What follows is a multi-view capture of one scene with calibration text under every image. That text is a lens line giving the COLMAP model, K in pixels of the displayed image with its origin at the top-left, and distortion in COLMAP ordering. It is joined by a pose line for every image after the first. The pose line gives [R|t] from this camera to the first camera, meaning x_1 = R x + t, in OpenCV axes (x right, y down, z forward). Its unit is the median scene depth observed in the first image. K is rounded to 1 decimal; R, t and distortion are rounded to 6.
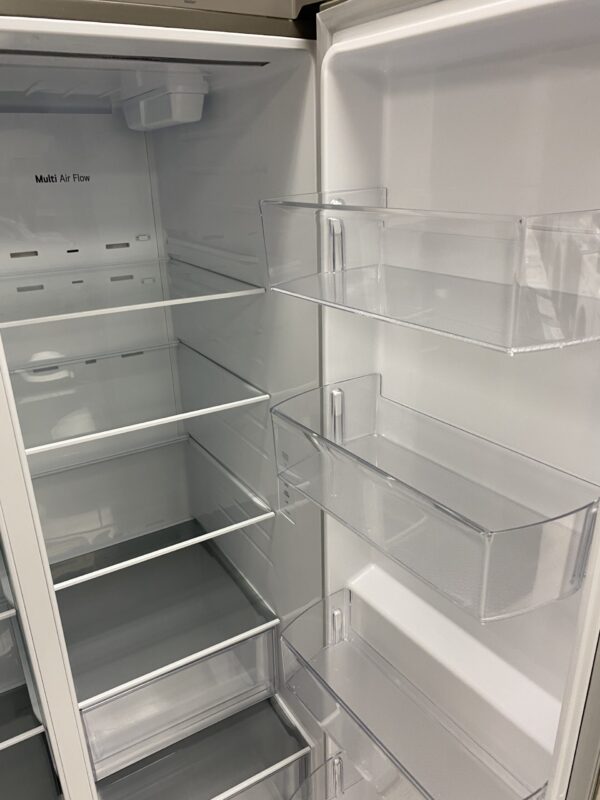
lens RADIAL K [[614.4, 0, 300.2], [0, 614.4, 405.7], [0, 0, 1]] dist [0.037805, -0.002859]
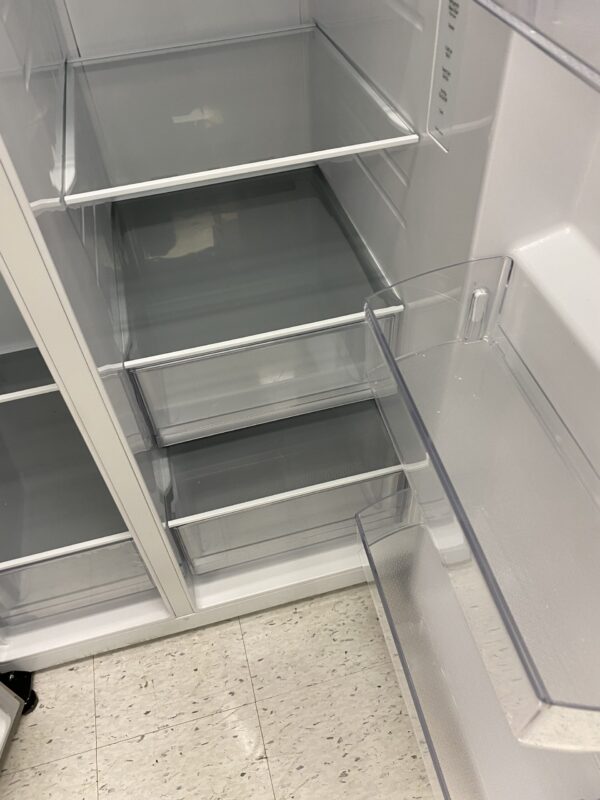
lens RADIAL K [[618.3, 0, 298.0], [0, 618.3, 411.9], [0, 0, 1]] dist [-0.019403, 0.002685]
pose [[0.959448, 0.193304, -0.205167, 0.020265], [-0.076508, 0.879089, 0.470477, 0.125070], [0.271305, -0.435701, 0.858230, 0.293570]]
